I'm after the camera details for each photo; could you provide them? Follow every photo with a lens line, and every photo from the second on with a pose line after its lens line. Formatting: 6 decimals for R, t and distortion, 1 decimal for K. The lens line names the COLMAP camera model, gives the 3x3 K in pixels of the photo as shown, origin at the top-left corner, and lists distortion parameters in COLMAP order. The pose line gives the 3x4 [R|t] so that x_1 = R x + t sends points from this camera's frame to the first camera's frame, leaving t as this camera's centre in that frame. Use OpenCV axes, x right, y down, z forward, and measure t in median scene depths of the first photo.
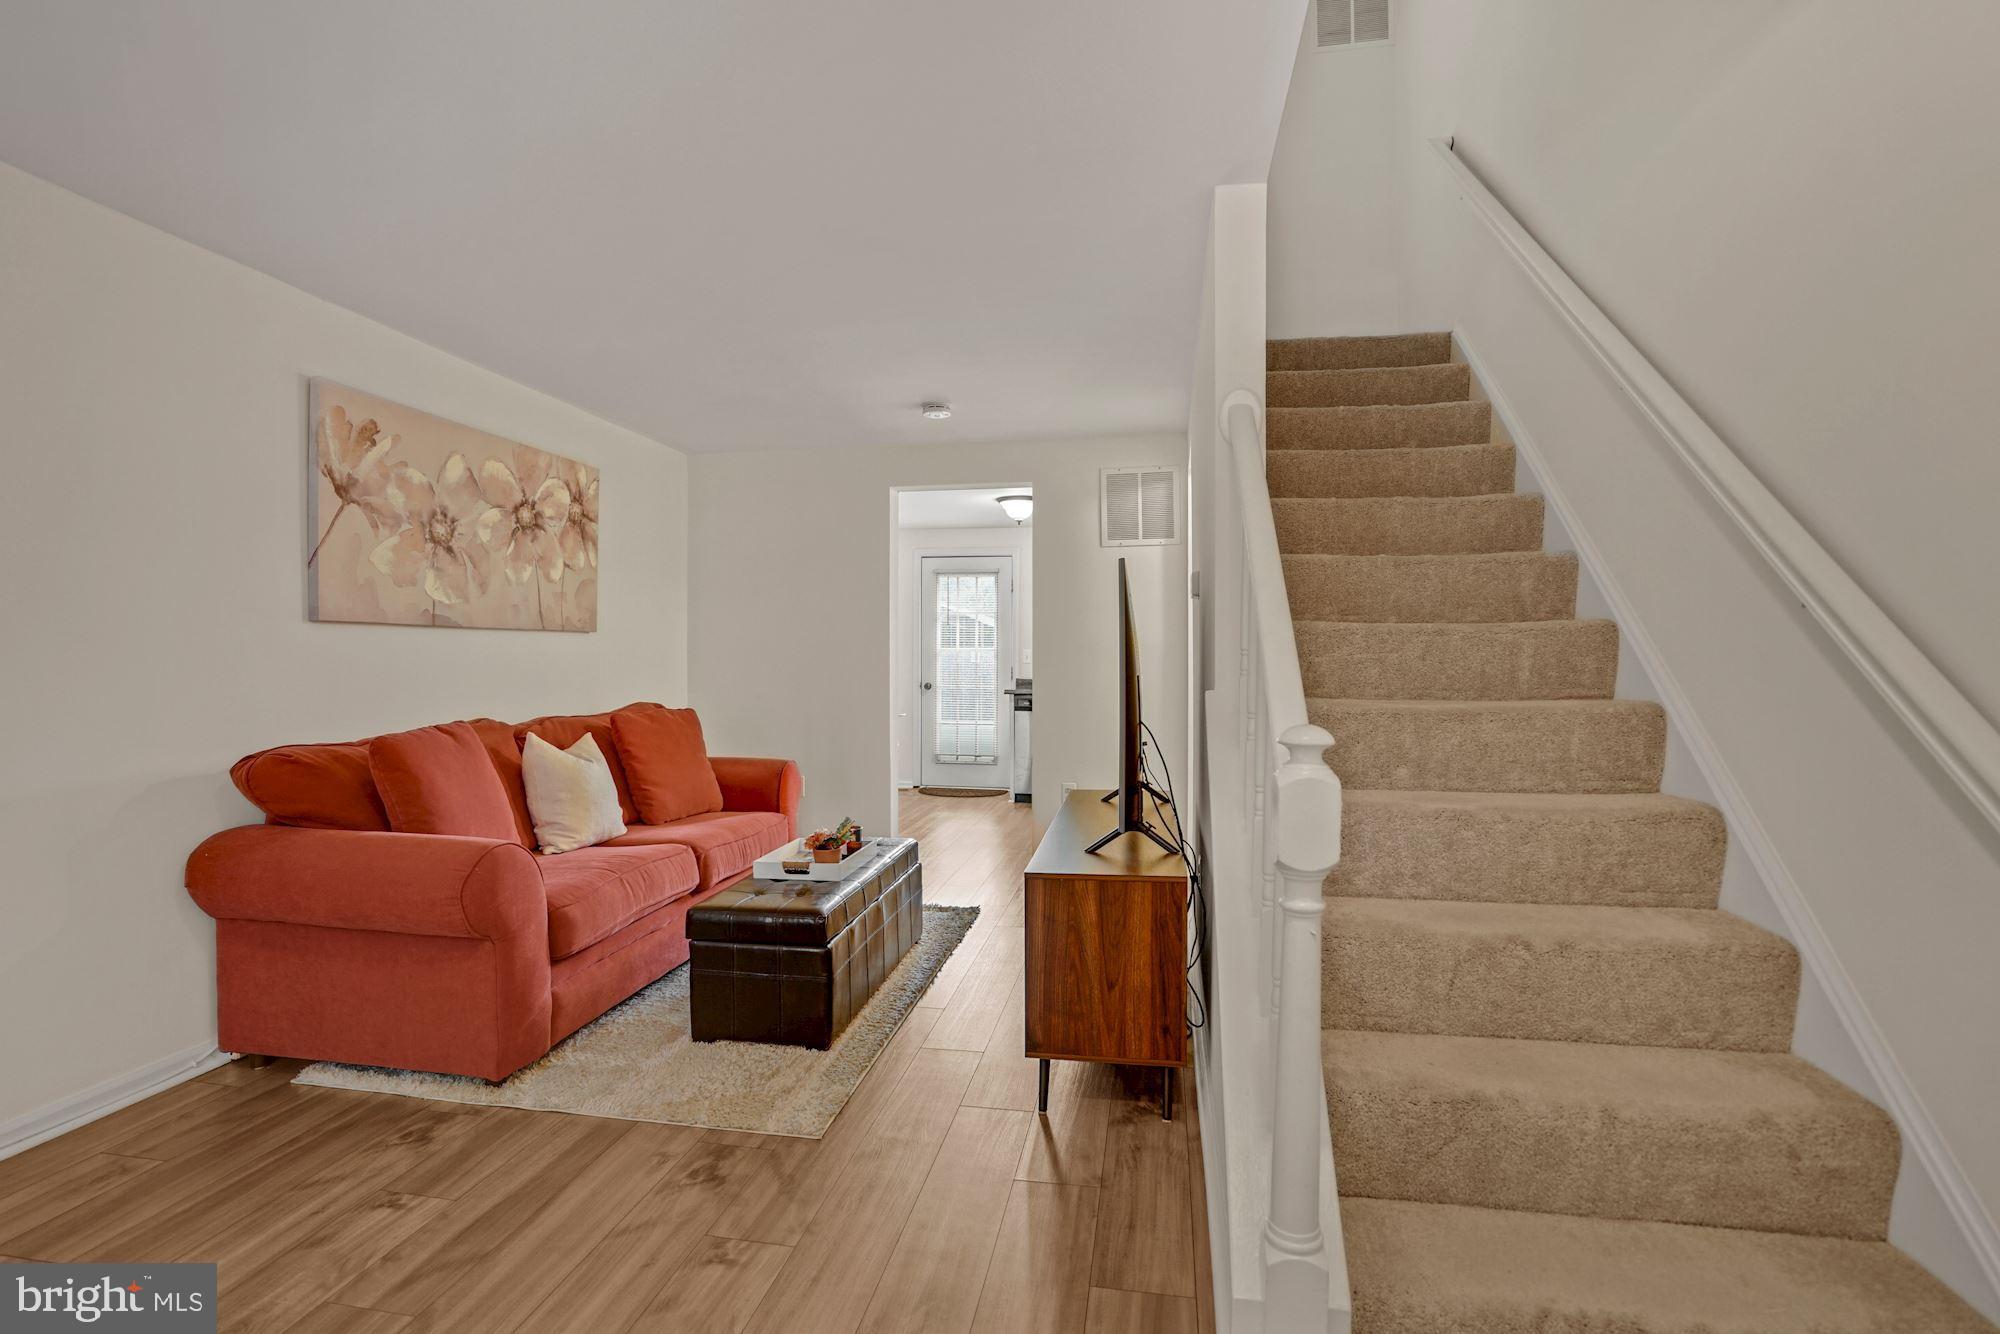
lens RADIAL K [[945.7, 0, 1008.4], [0, 945.7, 658.1], [0, 0, 1]] dist [-0.014010, 0.004937]
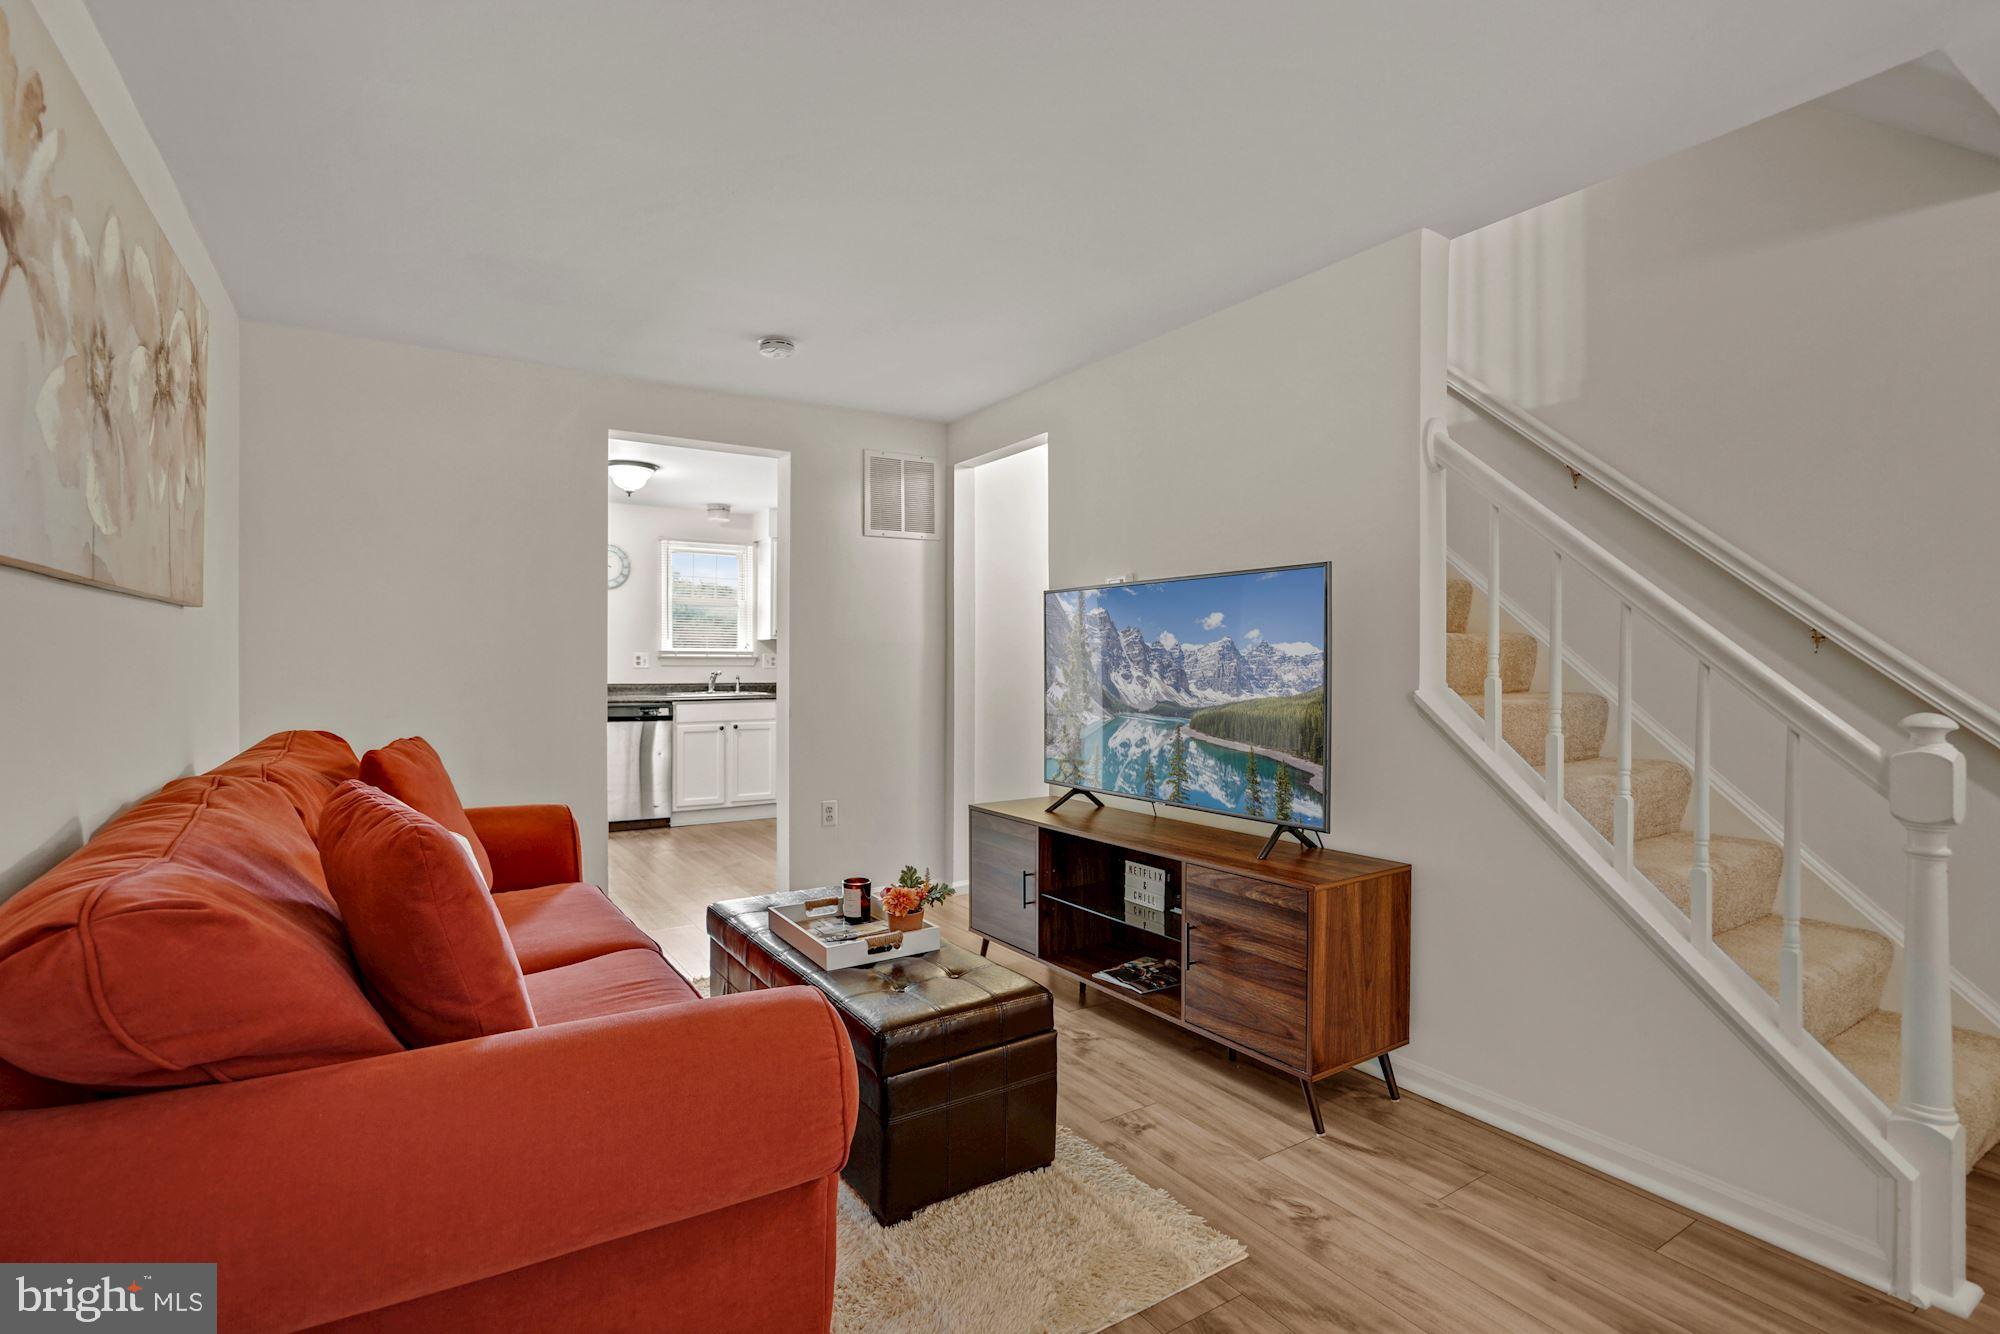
lens RADIAL K [[945.7, 0, 920.2], [0, 945.7, 651.6], [0, 0, 1]] dist [-0.014010, 0.004937]
pose [[0.730151, 0.010926, 0.683199, -0.563856], [-0.006792, 0.999939, -0.008734, 0.001610], [-0.683252, 0.001737, 0.730180, 0.355503]]
